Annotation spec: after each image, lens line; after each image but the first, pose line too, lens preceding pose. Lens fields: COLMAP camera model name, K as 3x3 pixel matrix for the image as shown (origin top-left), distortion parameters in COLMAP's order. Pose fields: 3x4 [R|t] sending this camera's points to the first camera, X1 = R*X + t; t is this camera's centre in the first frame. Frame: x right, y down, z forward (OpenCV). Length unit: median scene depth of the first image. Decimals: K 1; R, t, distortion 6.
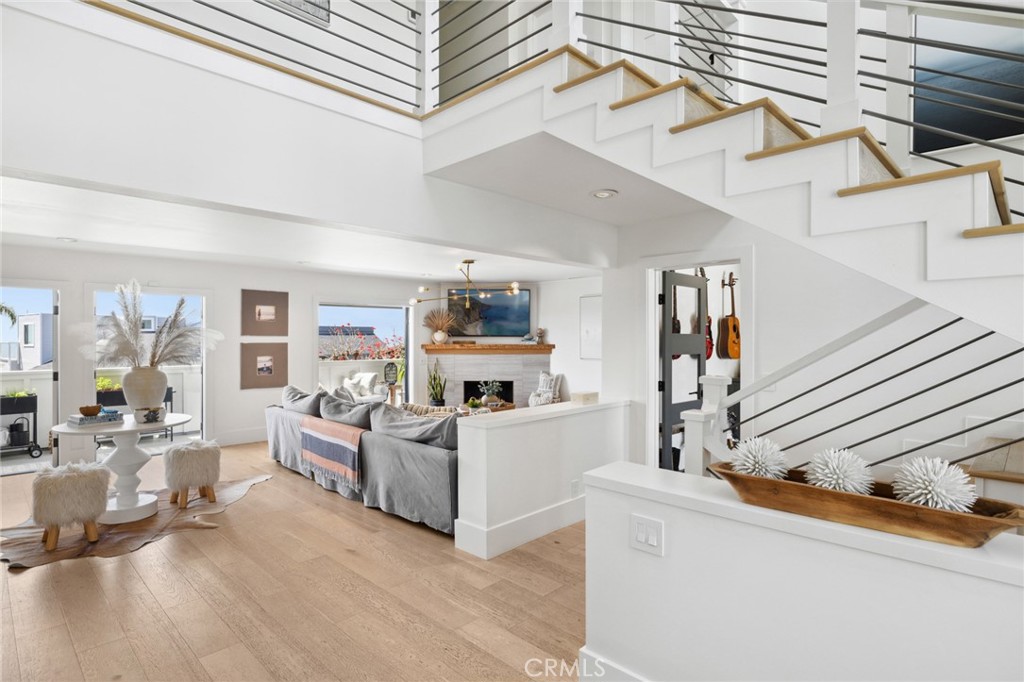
lens RADIAL K [[515.6, 0, 502.2], [0, 515.6, 339.7], [0, 0, 1]] dist [-0.002419, 0.000420]
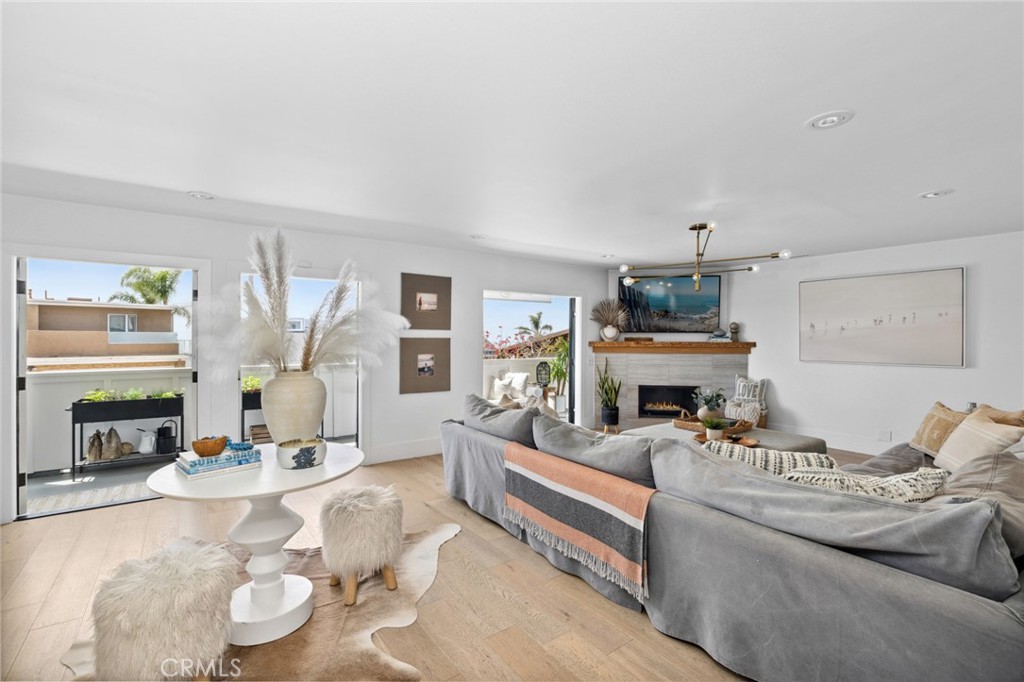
lens RADIAL K [[457.0, 0, 509.8], [0, 457.0, 339.9], [0, 0, 1]] dist [-0.008208, -0.000357]
pose [[0.985909, 0.003902, -0.167236, -0.200242], [-0.003748, 0.999992, 0.001234, 0.007911], [0.167240, -0.000590, 0.985916, 0.290269]]
